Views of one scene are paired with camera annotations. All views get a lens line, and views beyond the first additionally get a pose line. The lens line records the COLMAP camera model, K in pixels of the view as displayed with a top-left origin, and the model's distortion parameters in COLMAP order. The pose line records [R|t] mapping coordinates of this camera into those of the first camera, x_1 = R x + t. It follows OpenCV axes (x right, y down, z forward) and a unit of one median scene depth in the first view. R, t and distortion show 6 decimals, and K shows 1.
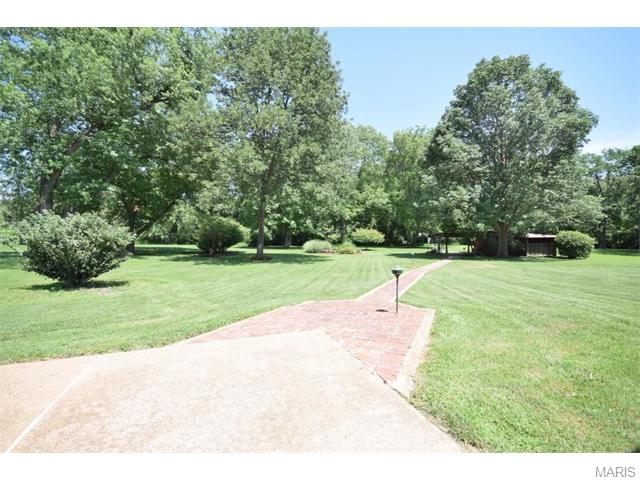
lens RADIAL K [[285.1, 0, 320.0], [0, 285.1, 240.0], [0, 0, 1]] dist [0.000800, -0.000134]
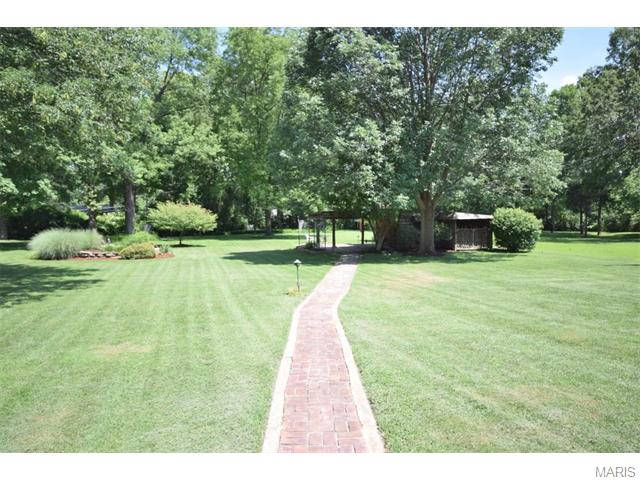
lens RADIAL K [[487.3, 0, 319.6], [0, 487.3, 242.9], [0, 0, 1]] dist [0.000238, 0.005835]
pose [[0.900507, -0.030586, 0.433764, 0.015291], [0.011848, 0.998879, 0.045837, -0.007347], [-0.434679, -0.036138, 0.899860, 0.159602]]
